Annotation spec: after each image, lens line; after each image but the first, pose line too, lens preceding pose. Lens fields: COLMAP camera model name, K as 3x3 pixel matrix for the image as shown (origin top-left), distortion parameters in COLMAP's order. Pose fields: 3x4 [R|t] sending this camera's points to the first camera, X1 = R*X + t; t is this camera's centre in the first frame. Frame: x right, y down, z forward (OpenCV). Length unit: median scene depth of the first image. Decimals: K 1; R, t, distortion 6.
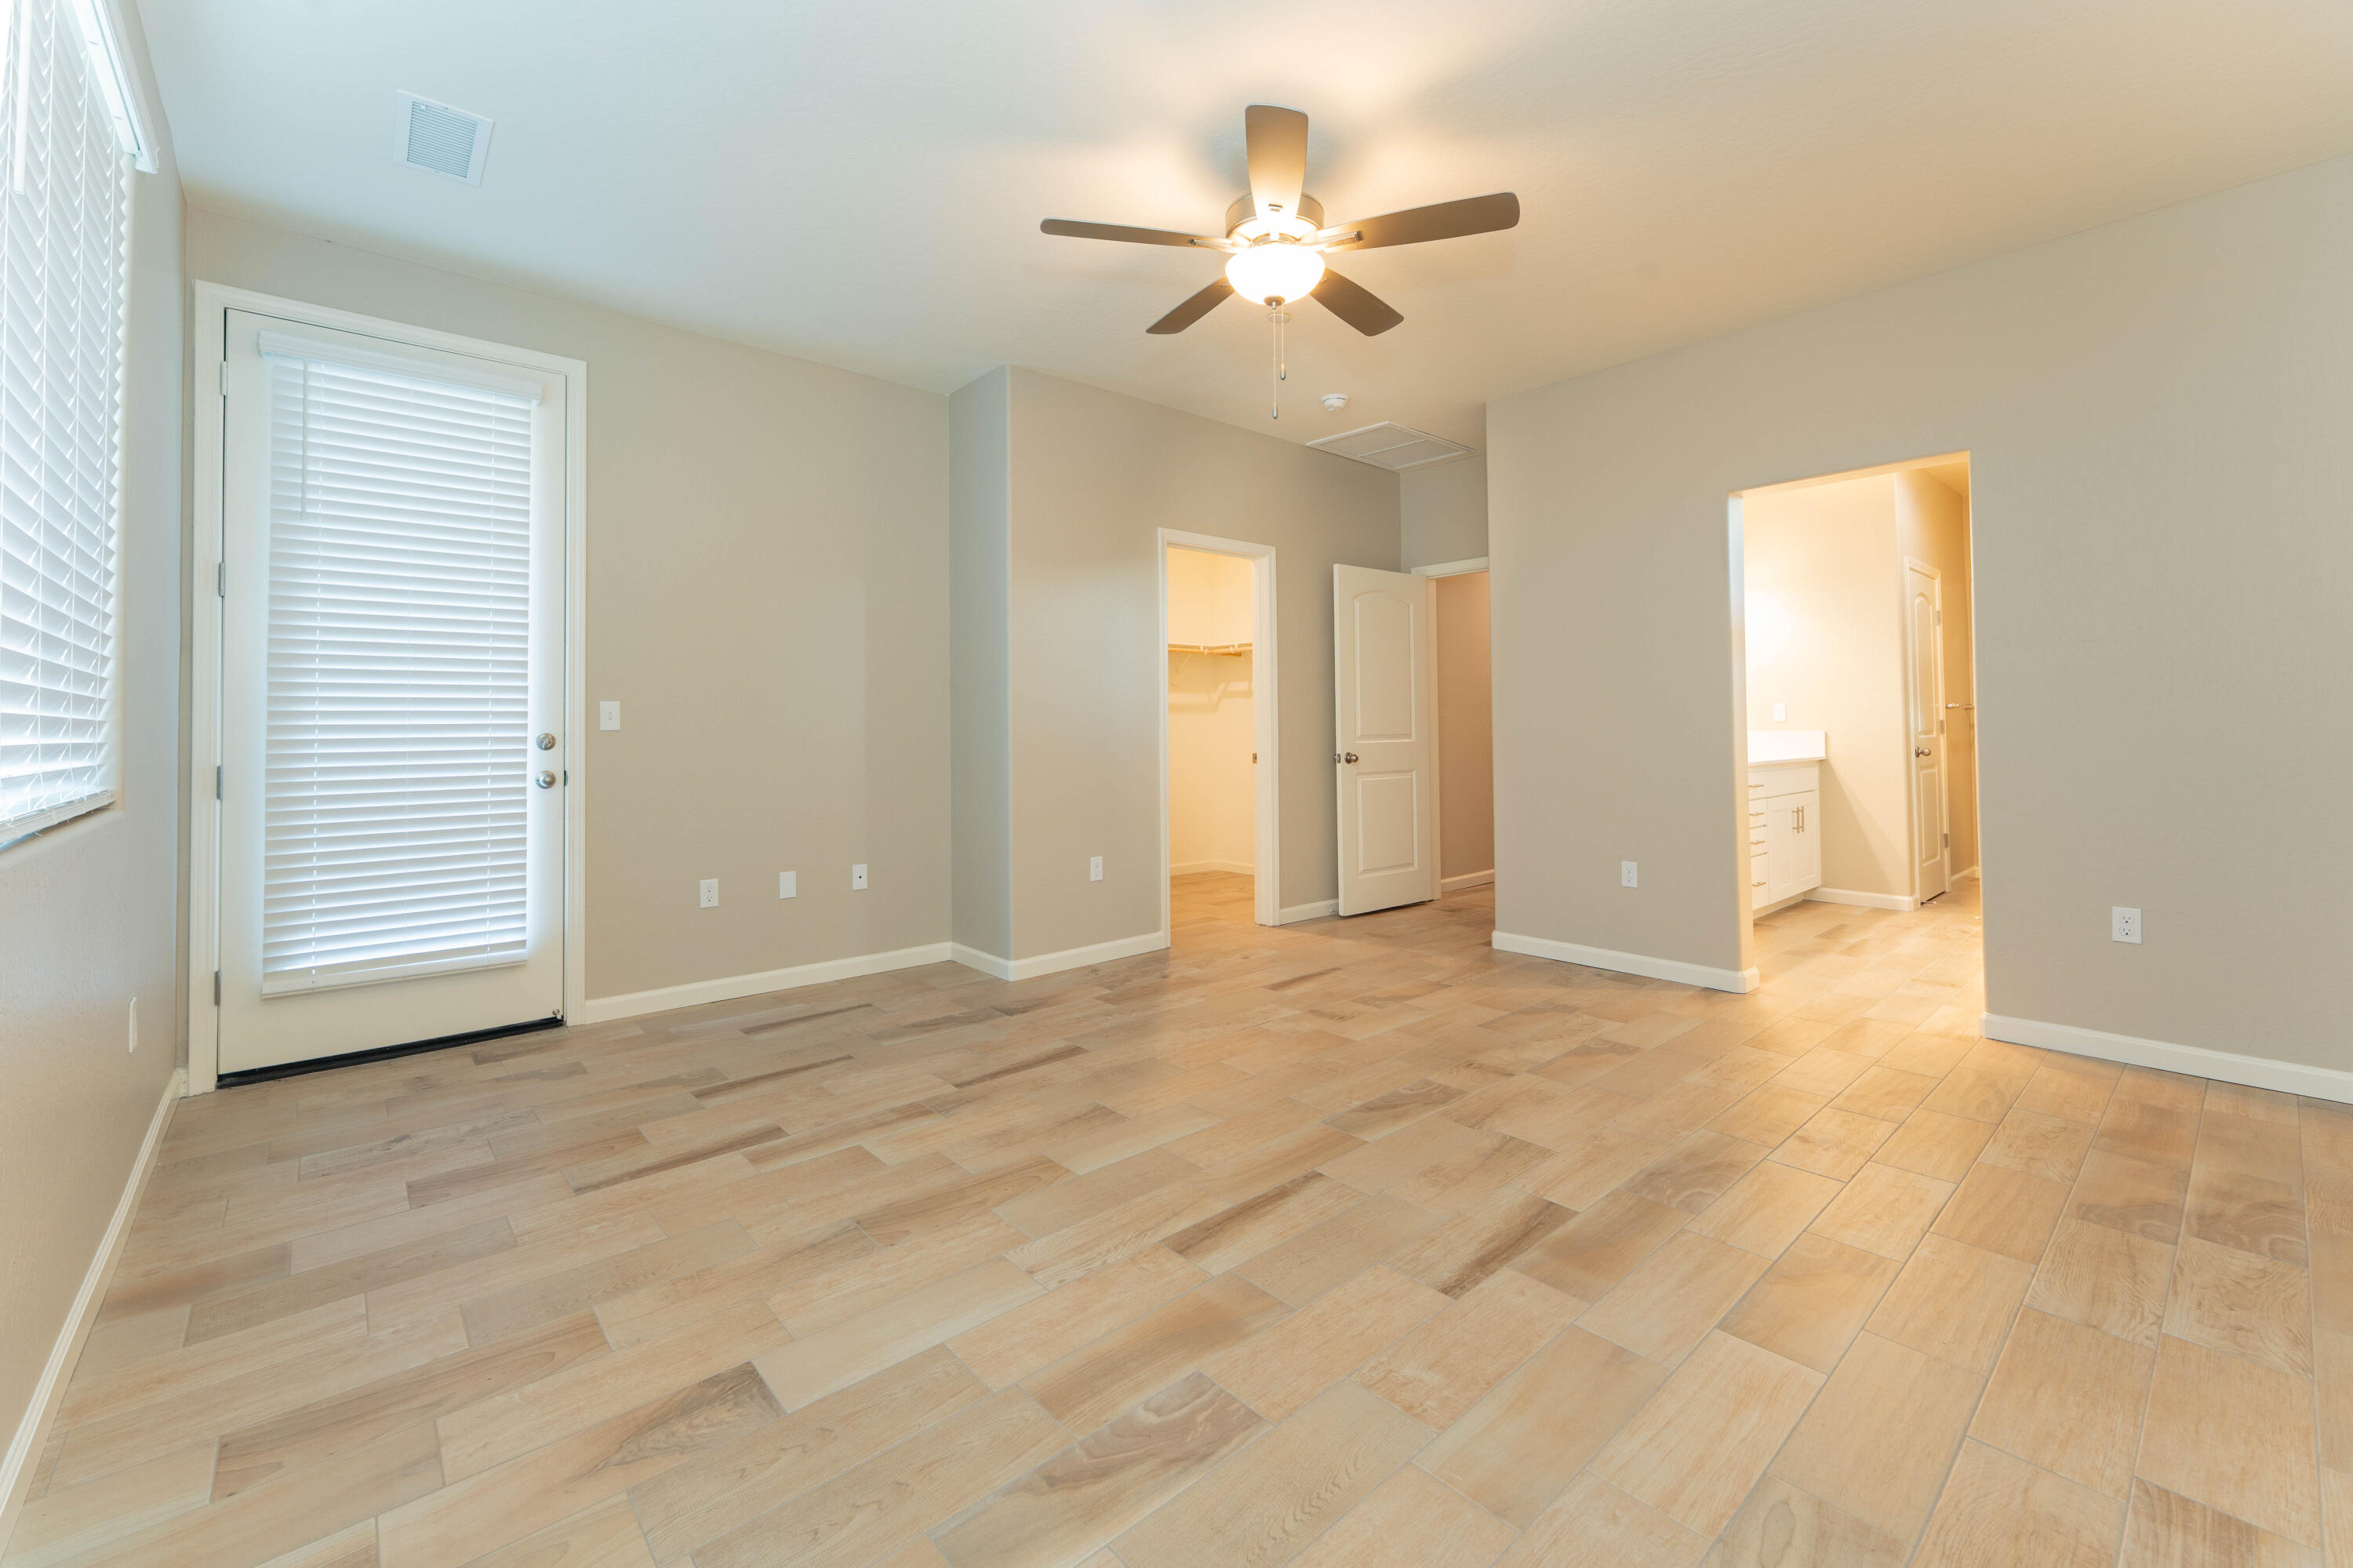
lens RADIAL K [[939.4, 0, 1156.5], [0, 939.4, 717.2], [0, 0, 1]] dist [-0.000566, -0.000438]
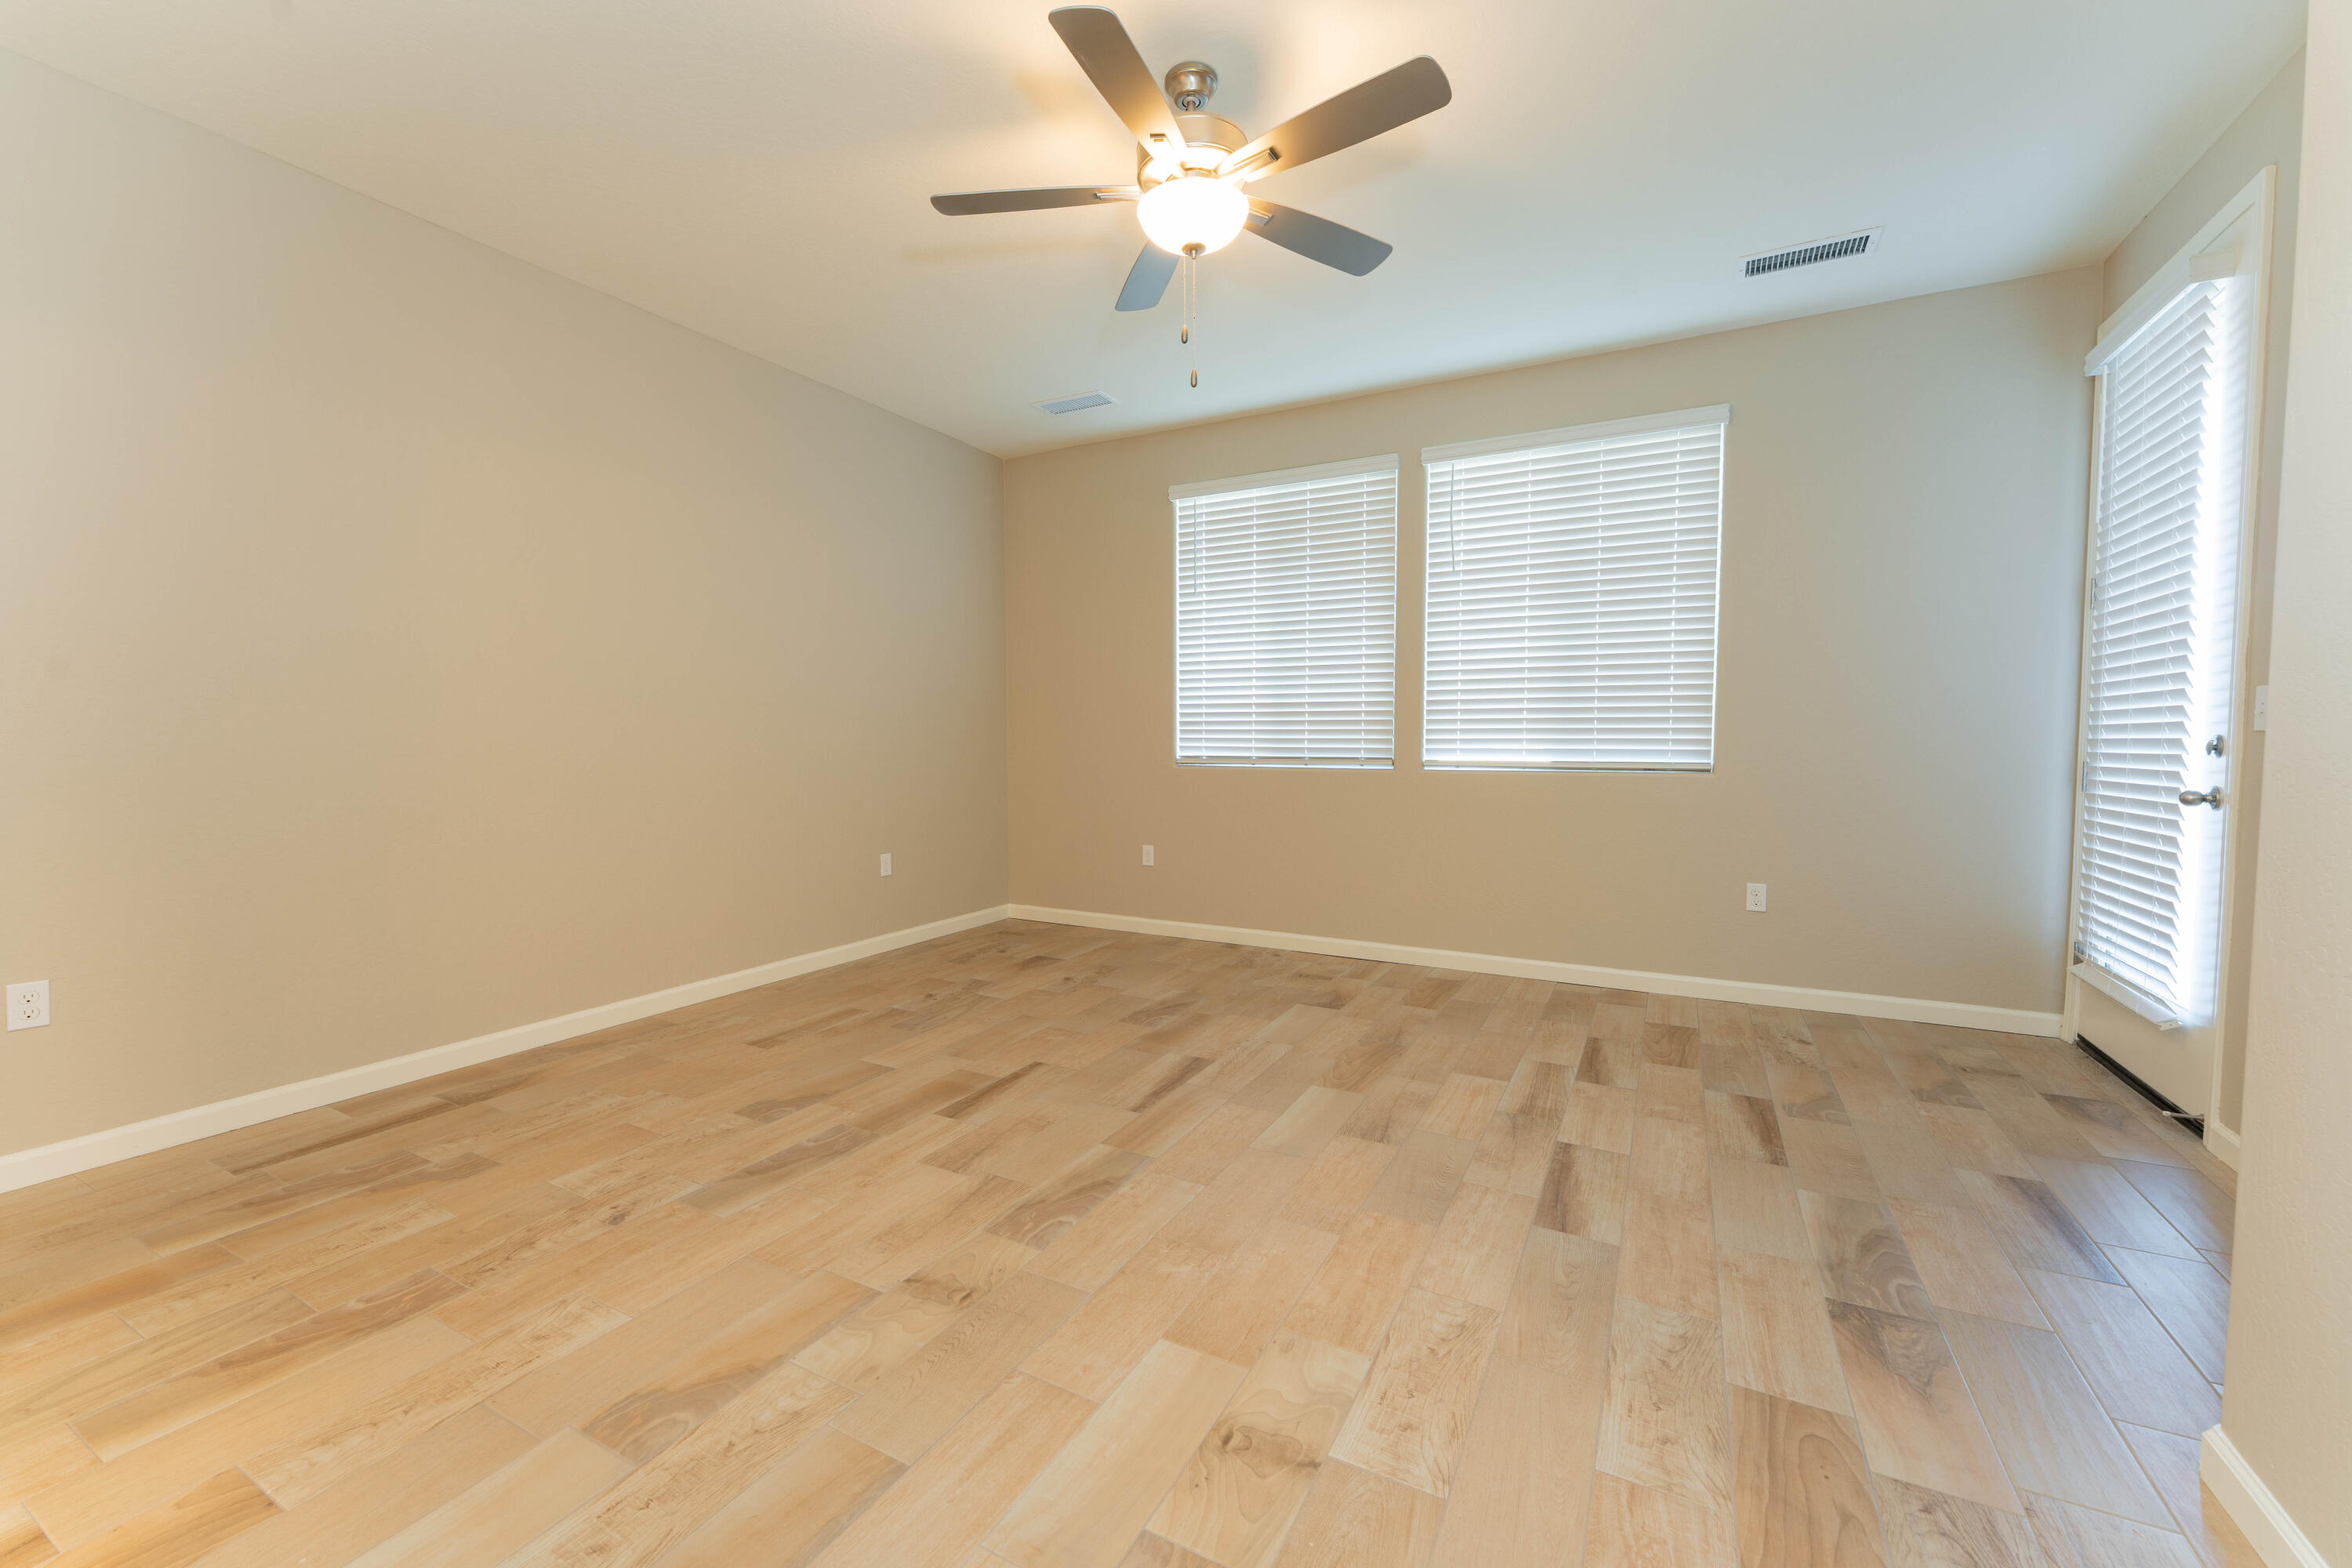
lens RADIAL K [[939.0, 0, 1170.3], [0, 939.0, 779.9], [0, 0, 1]] dist [-0.000566, -0.000438]
pose [[-0.927468, 0.025100, -0.373058, 0.542268], [0.011944, 0.999224, 0.037535, 0.022469], [0.373711, 0.030356, -0.927048, 2.021119]]
